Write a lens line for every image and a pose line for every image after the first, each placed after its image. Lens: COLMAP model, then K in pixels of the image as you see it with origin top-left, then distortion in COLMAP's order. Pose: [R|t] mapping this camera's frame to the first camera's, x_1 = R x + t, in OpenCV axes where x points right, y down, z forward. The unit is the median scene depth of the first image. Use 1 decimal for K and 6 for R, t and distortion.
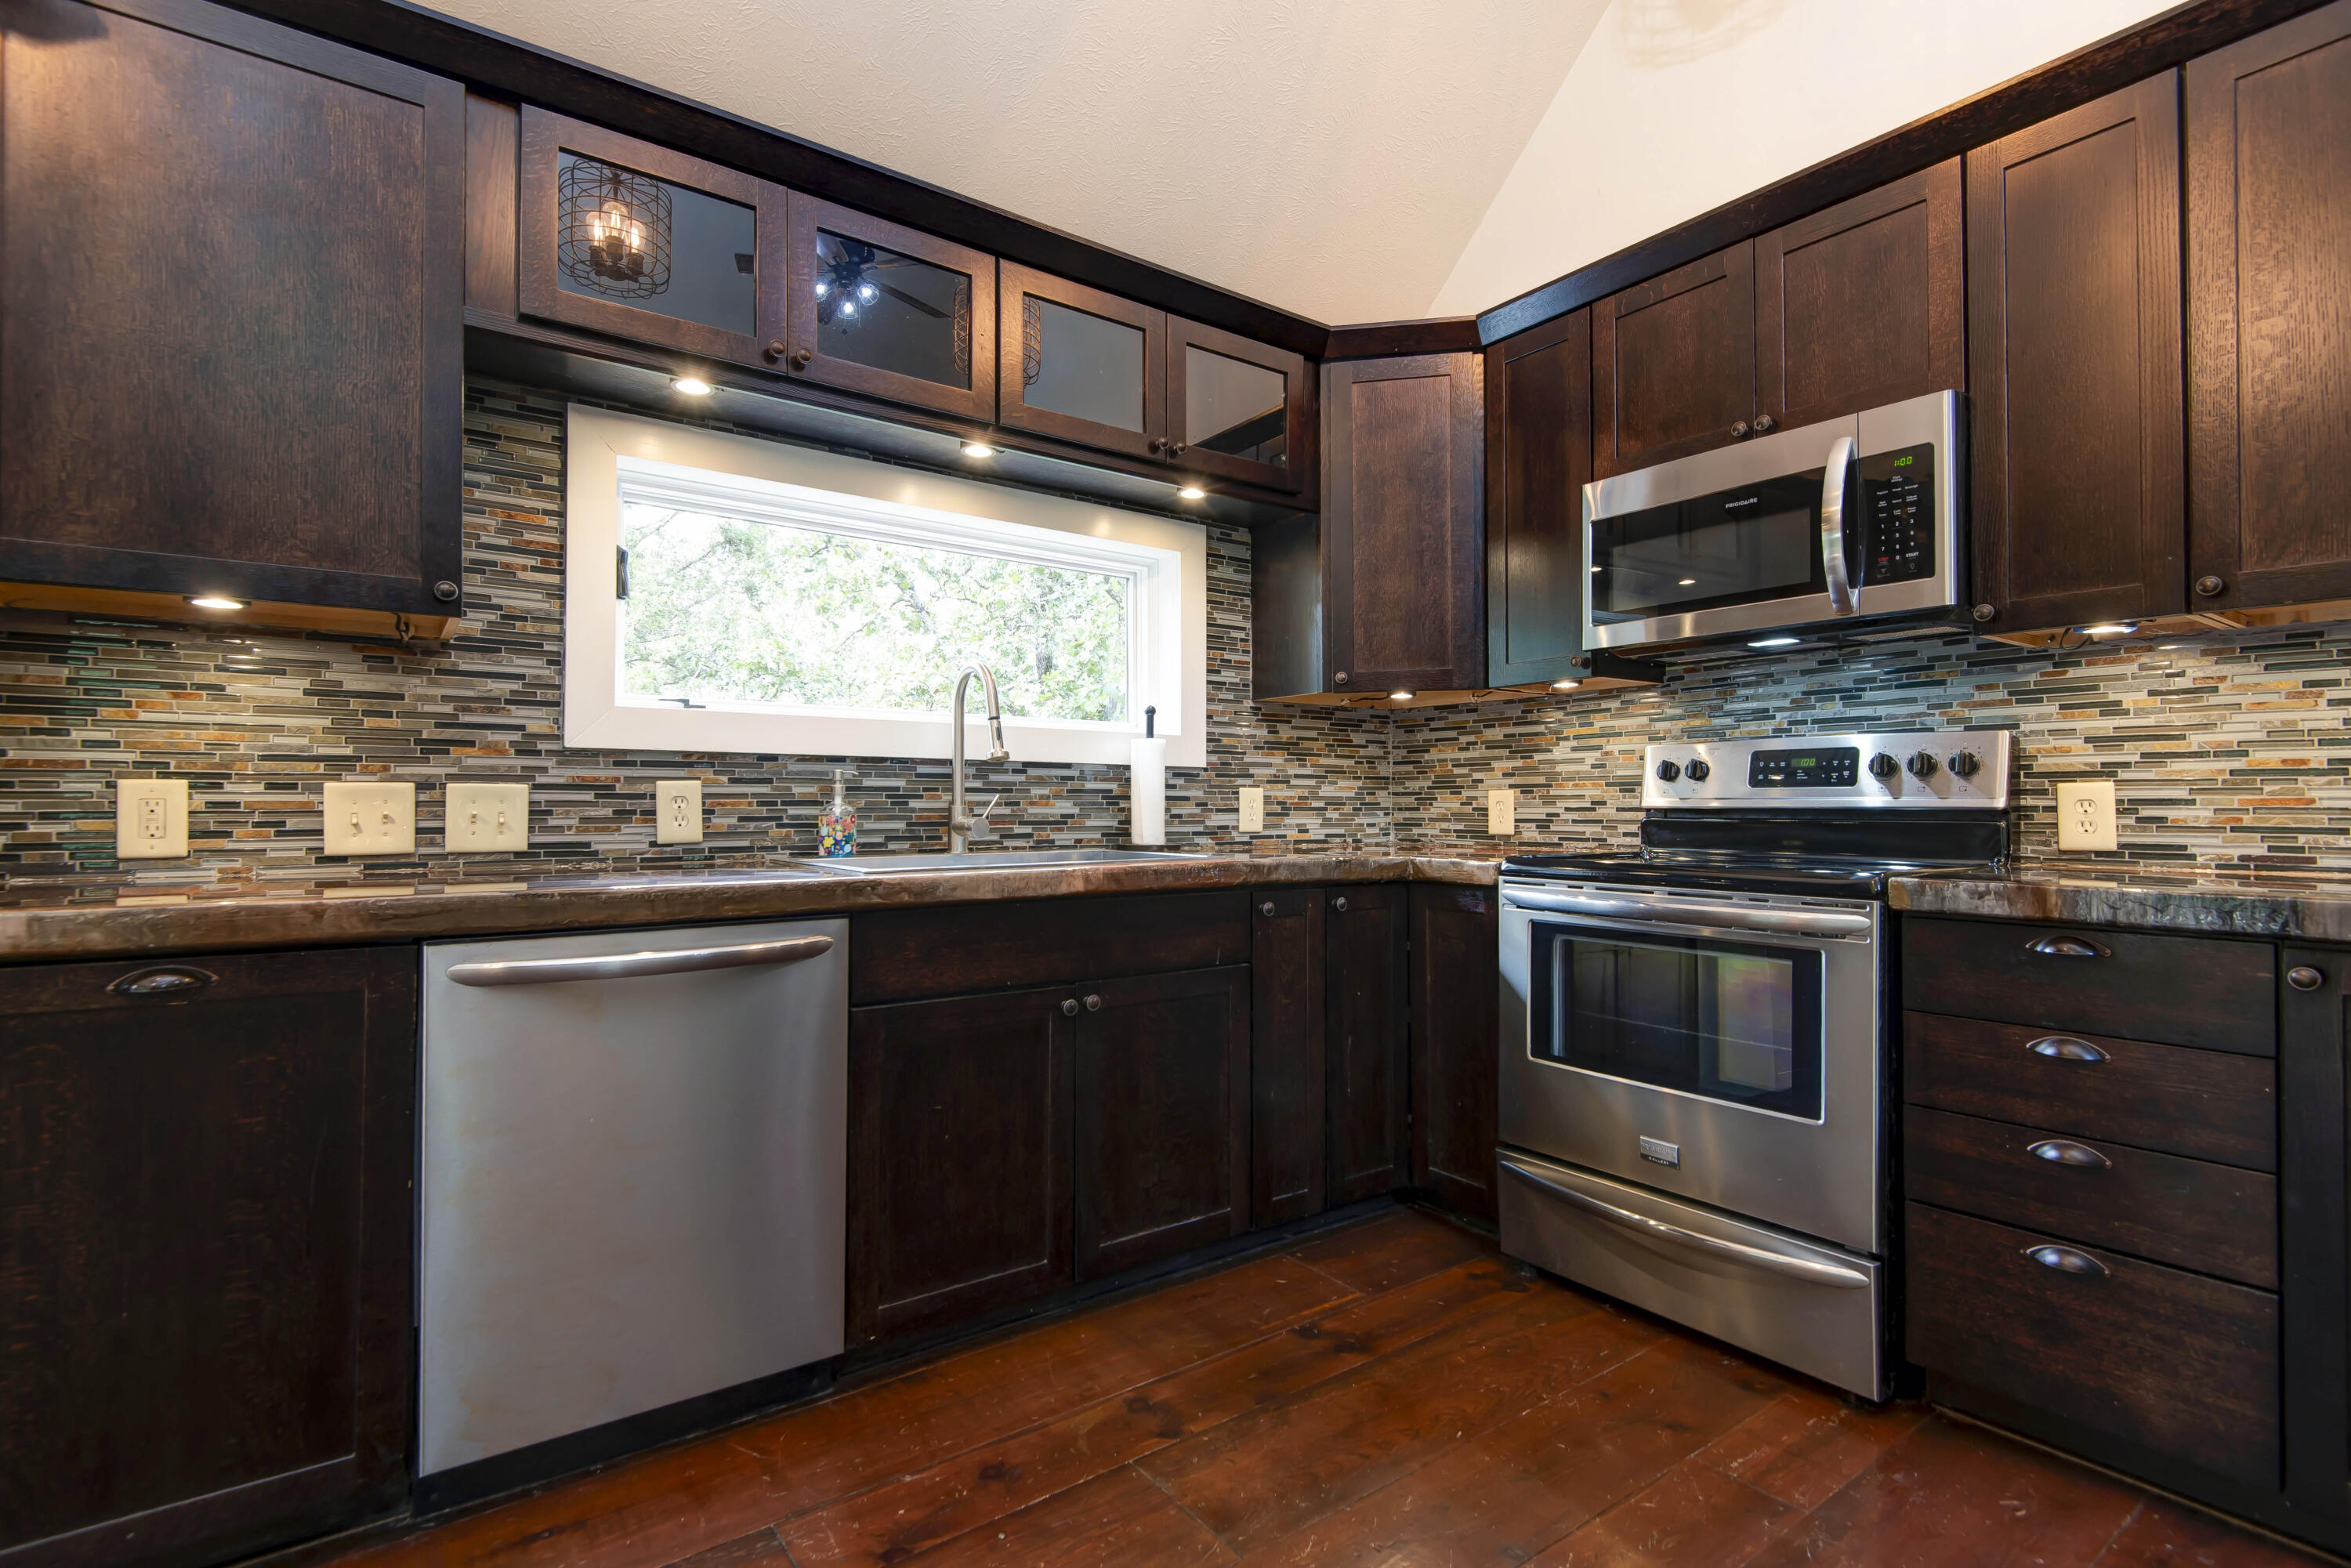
lens RADIAL K [[1092.4, 0, 1158.4], [0, 1092.4, 795.1], [0, 0, 1]] dist [0.011887, -0.007858]
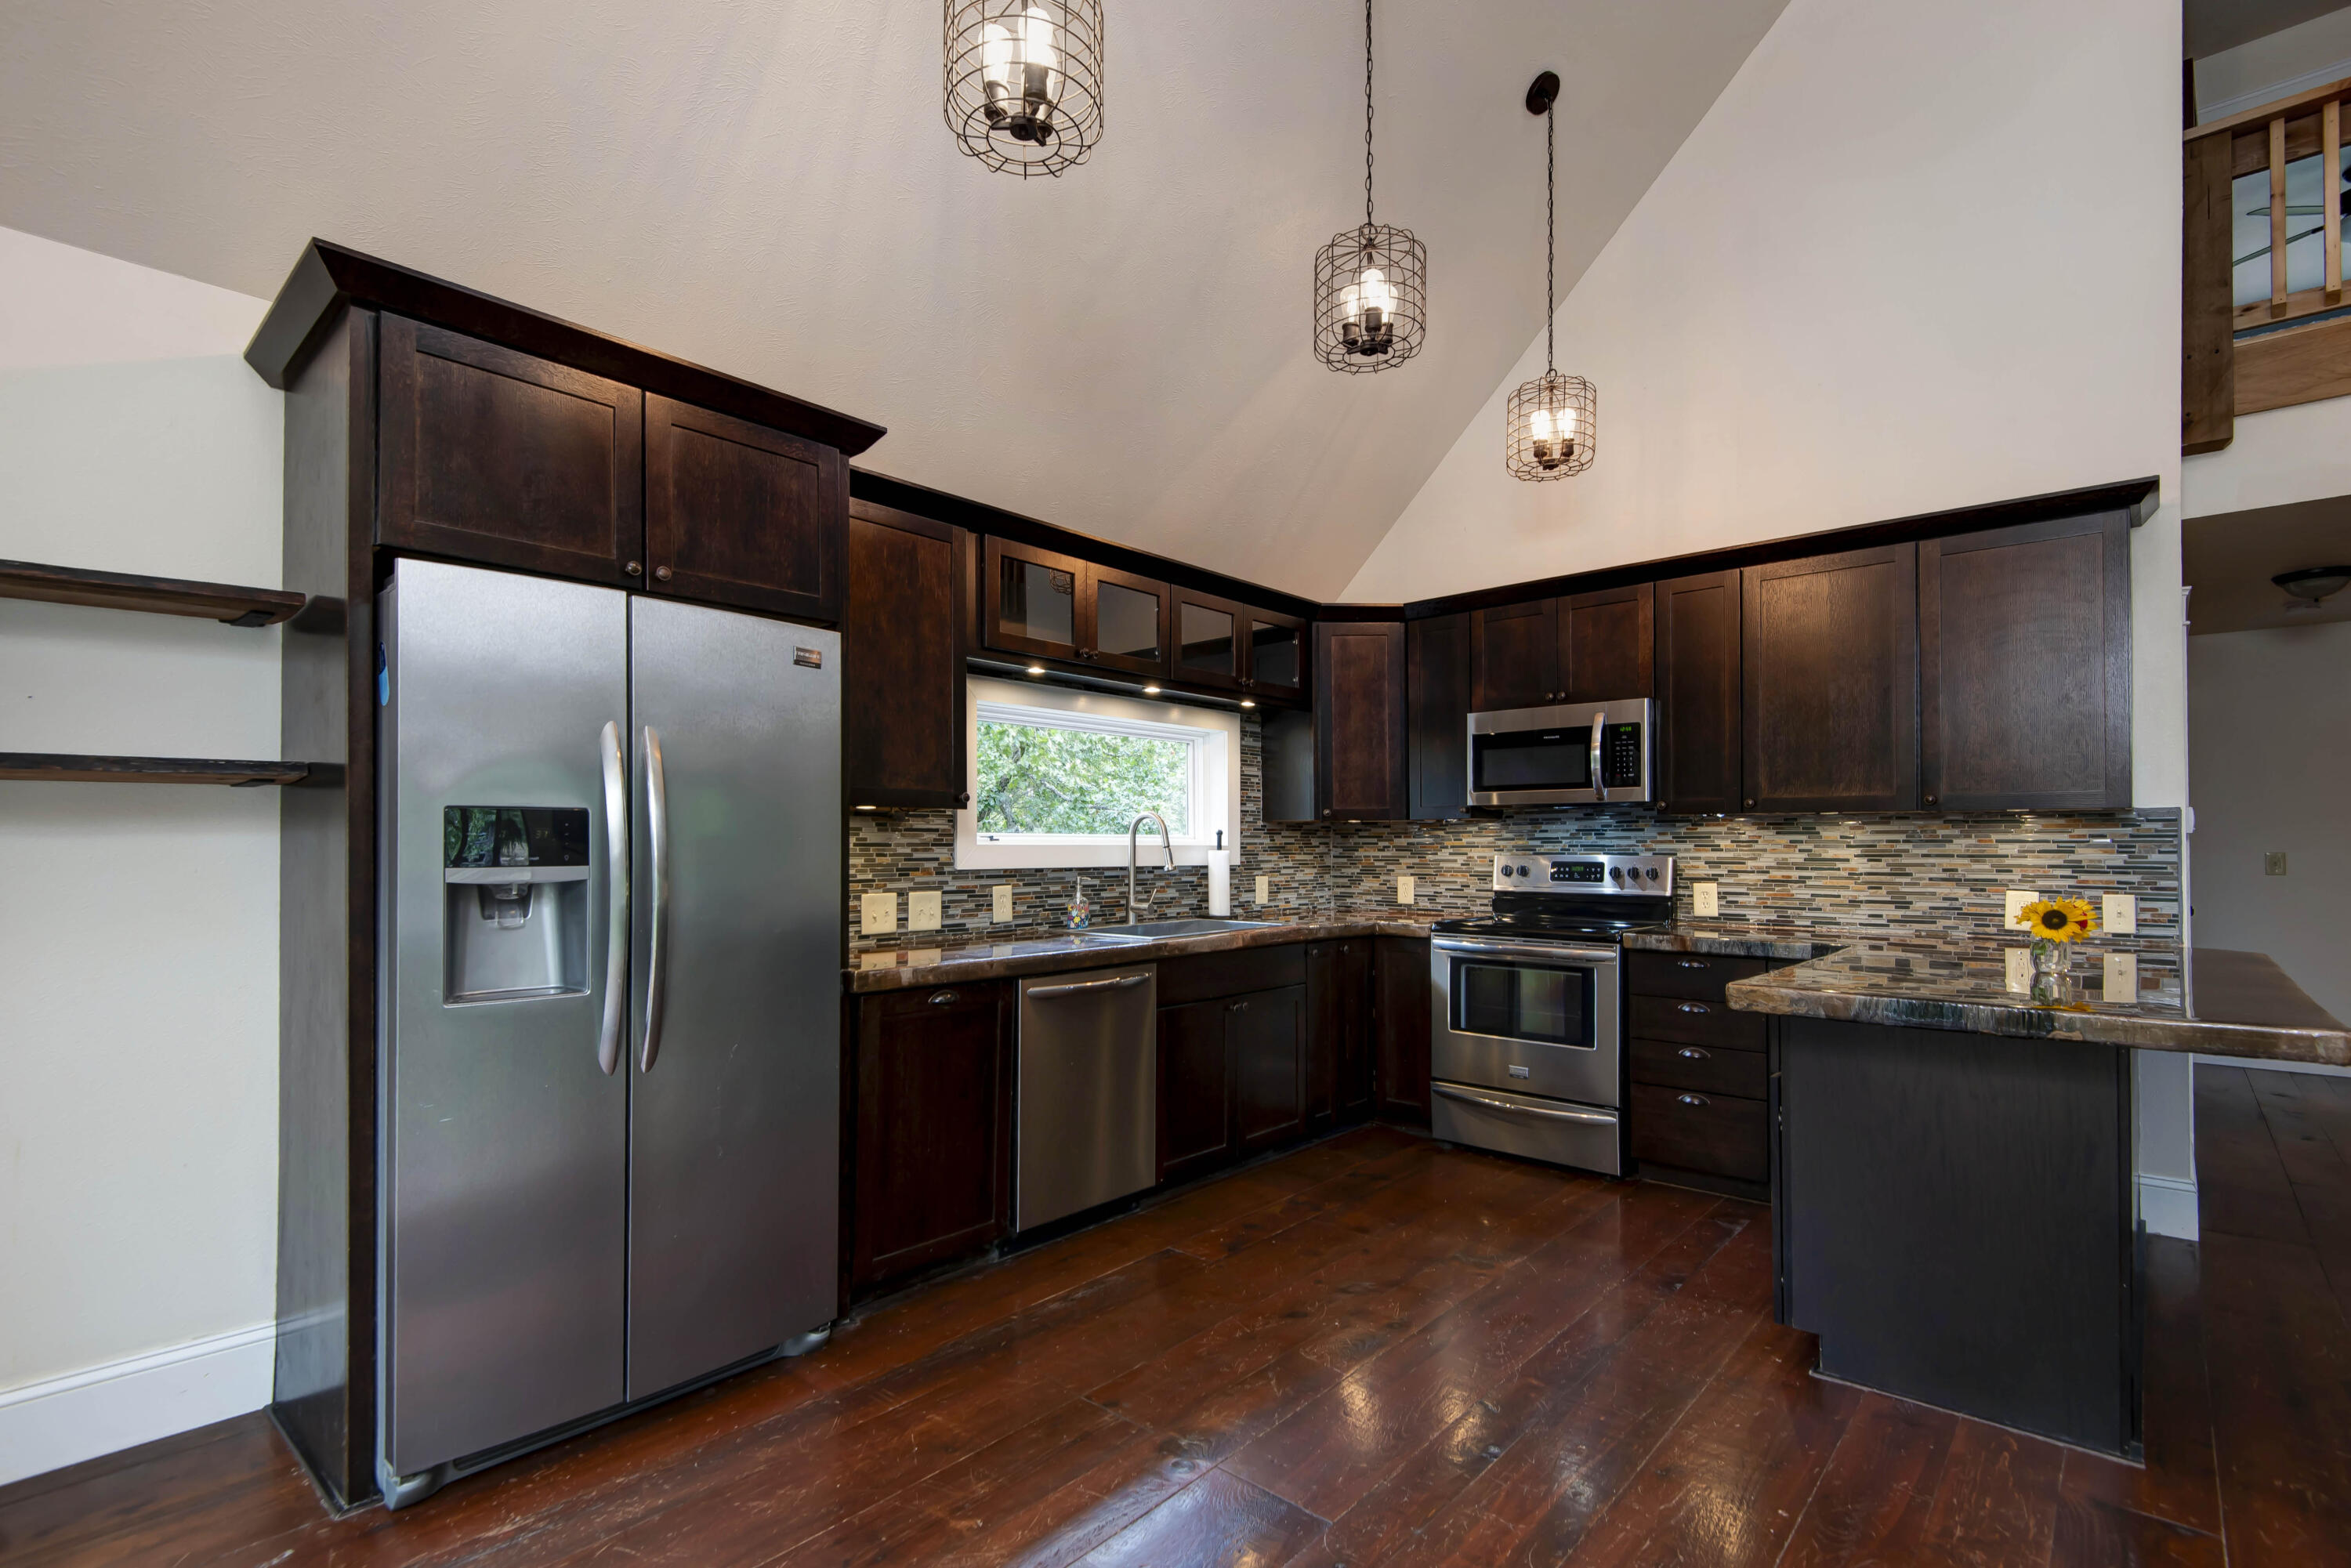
lens RADIAL K [[1092.4, 0, 1182.1], [0, 1092.4, 819.4], [0, 0, 1]] dist [0.011887, -0.007858]
pose [[0.972774, 0.008057, 0.231615, -0.557974], [-0.005442, 0.999914, -0.011930, -0.097968], [-0.231691, 0.010345, 0.972734, -0.735908]]
